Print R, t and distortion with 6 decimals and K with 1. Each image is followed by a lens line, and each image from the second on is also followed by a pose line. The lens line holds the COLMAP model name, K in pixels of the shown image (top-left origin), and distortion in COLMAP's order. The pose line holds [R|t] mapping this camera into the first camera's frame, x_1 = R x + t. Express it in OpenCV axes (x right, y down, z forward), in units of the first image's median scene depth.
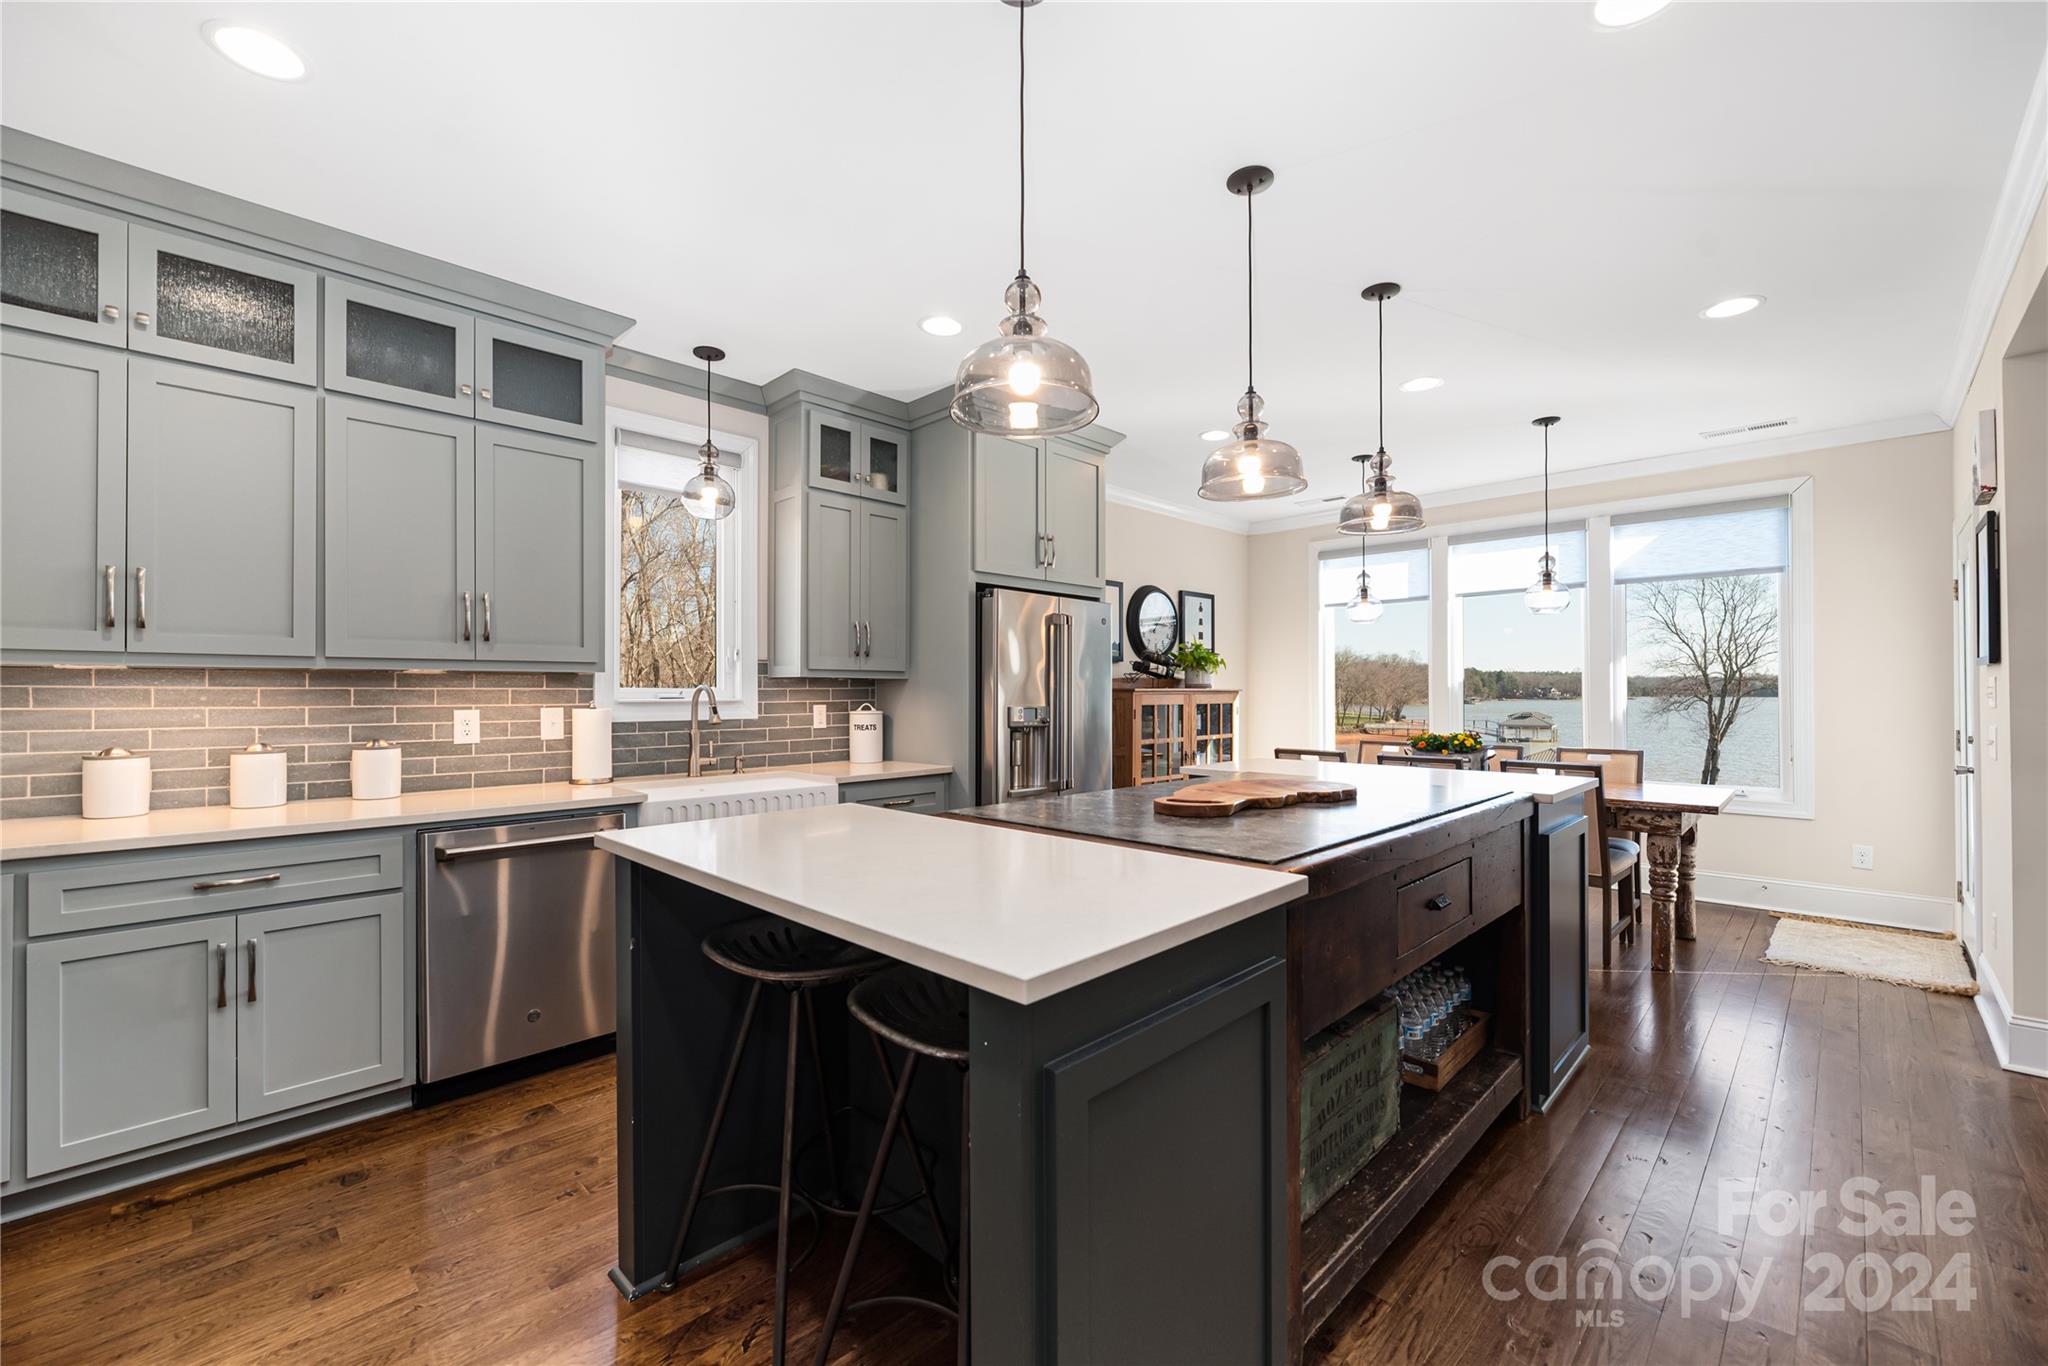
lens RADIAL K [[836.4, 0, 1022.0], [0, 836.4, 687.8], [0, 0, 1]] dist [-0.003899, -0.000137]
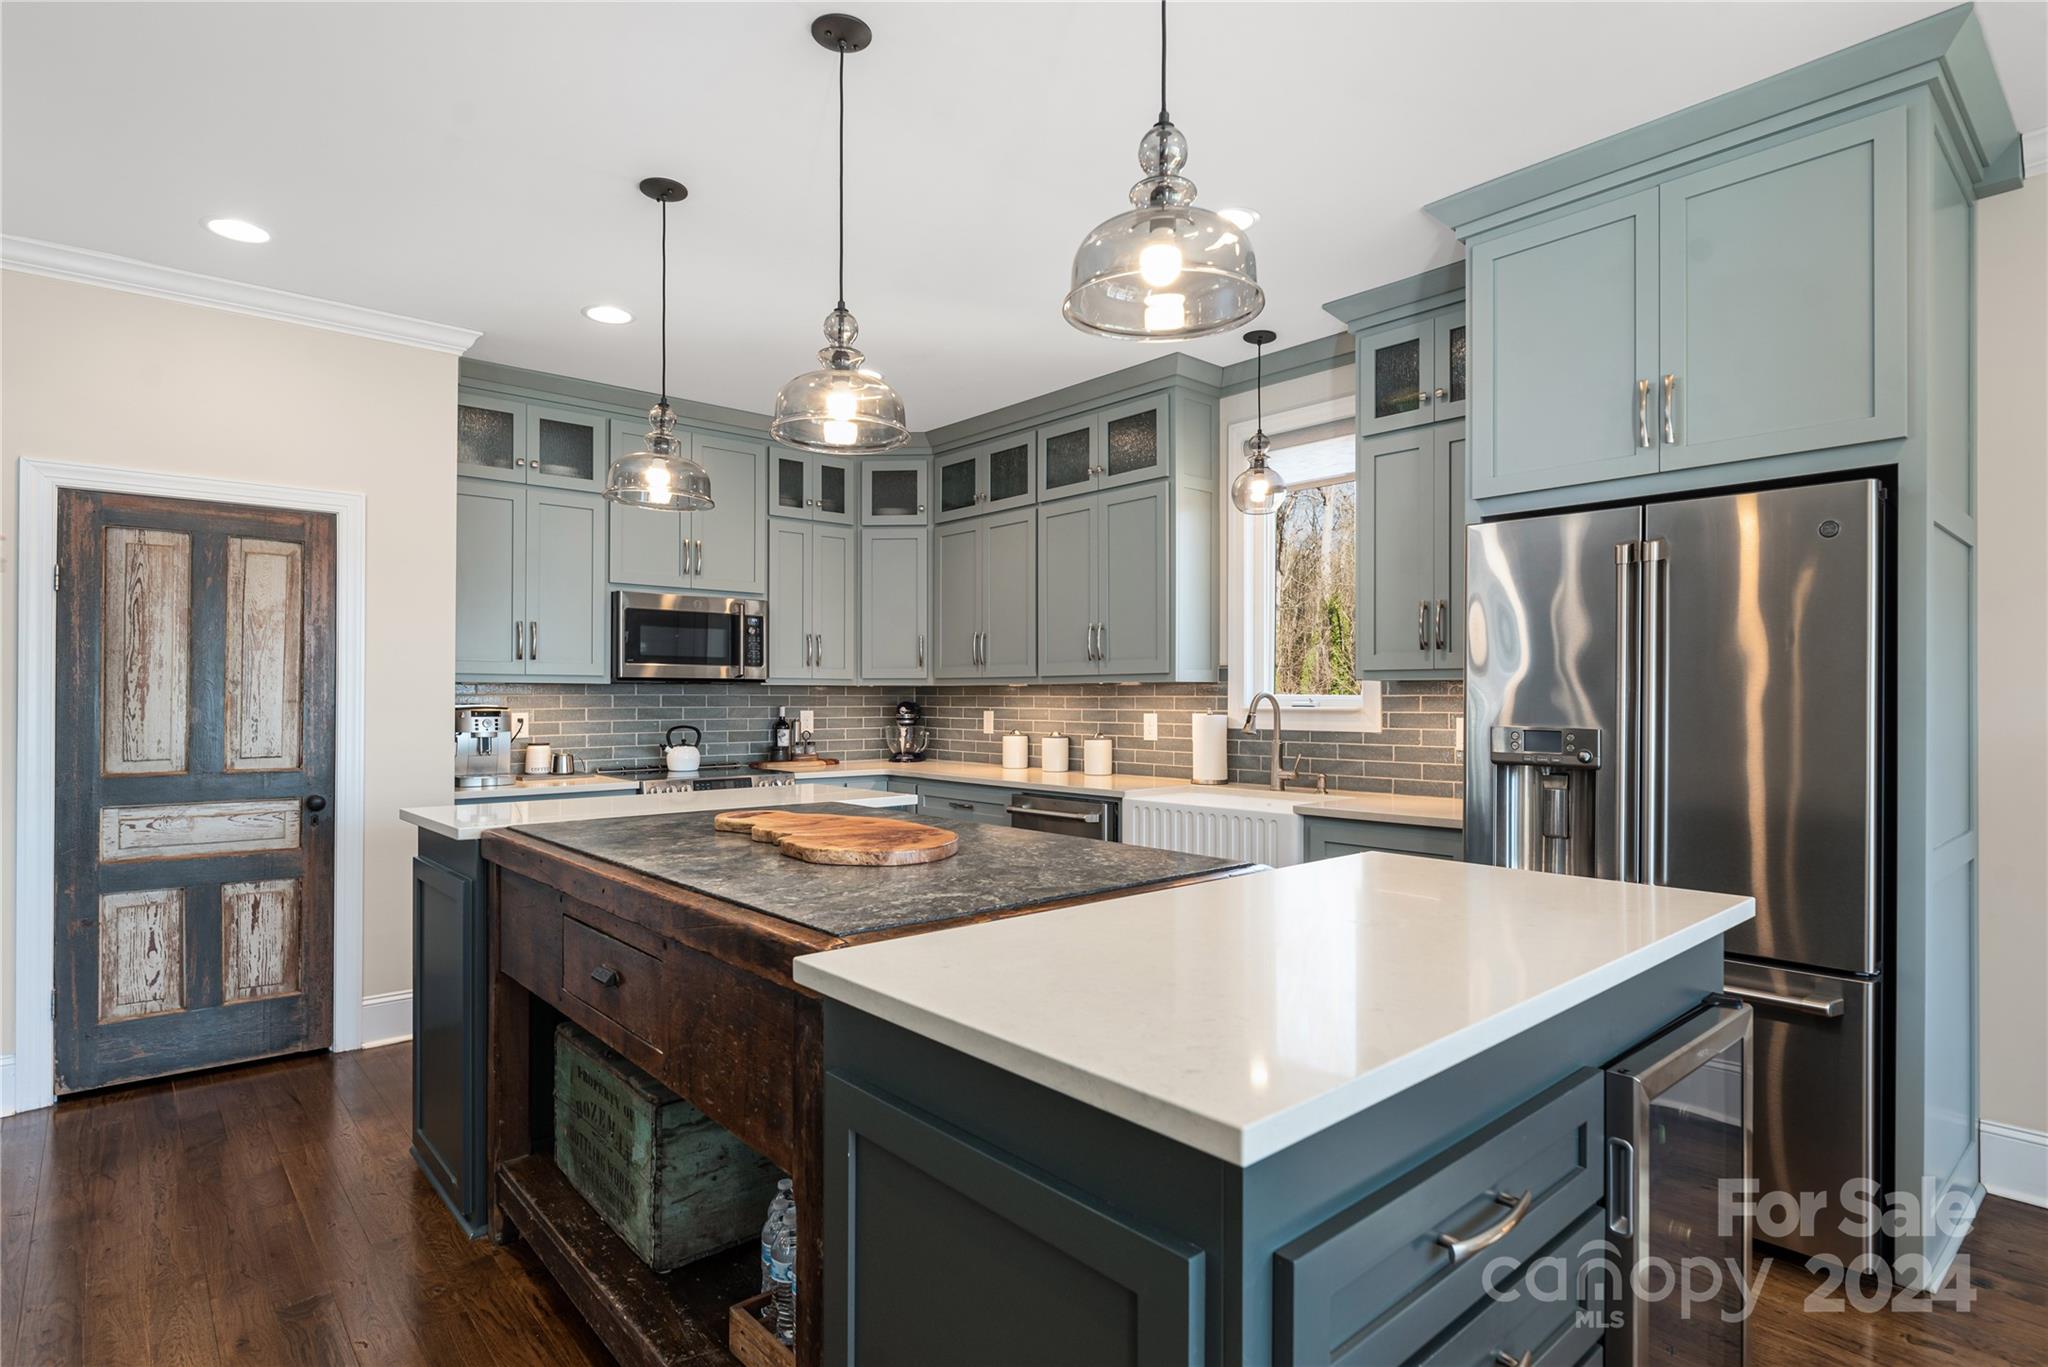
lens RADIAL K [[1038.0, 0, 1031.7], [0, 1038.0, 701.3], [0, 0, 1]] dist [-0.000706, -0.000479]
pose [[-0.062084, 0.001634, -0.998070, 0.813746], [0.003393, 0.999993, 0.001426, 0.004691], [0.998065, -0.003298, -0.062089, 0.829698]]
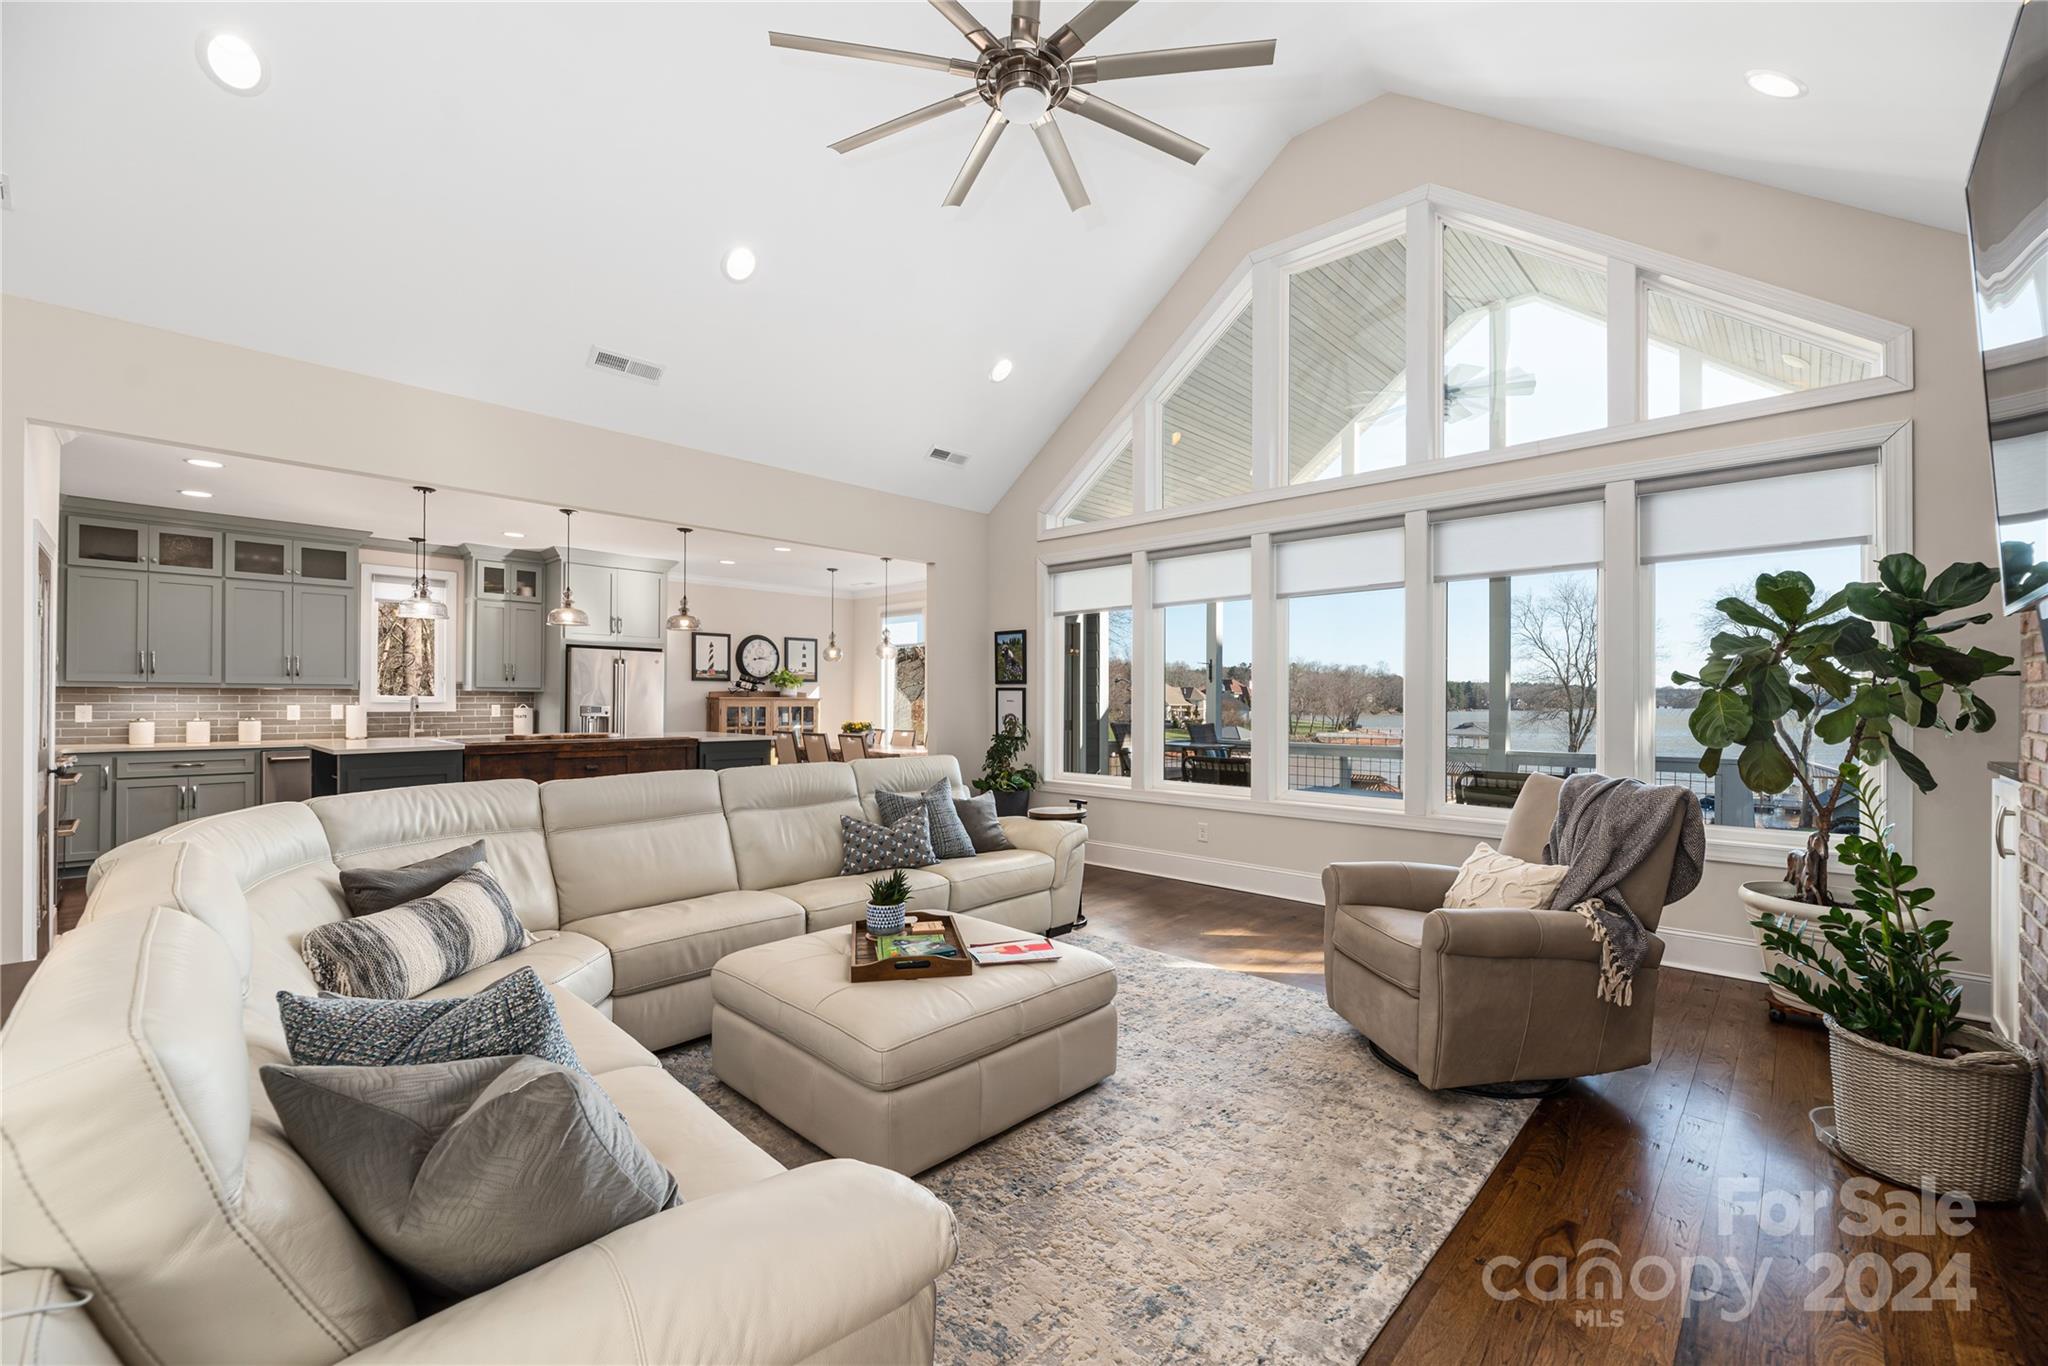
lens RADIAL K [[839.6, 0, 1018.7], [0, 839.6, 694.9], [0, 0, 1]] dist [-0.001529, 0.000577]
pose [[0.999751, 0.005244, 0.021668, 1.136722], [-0.005221, 0.999986, -0.001156, -0.008602], [-0.021673, 0.001042, 0.999765, -1.197141]]
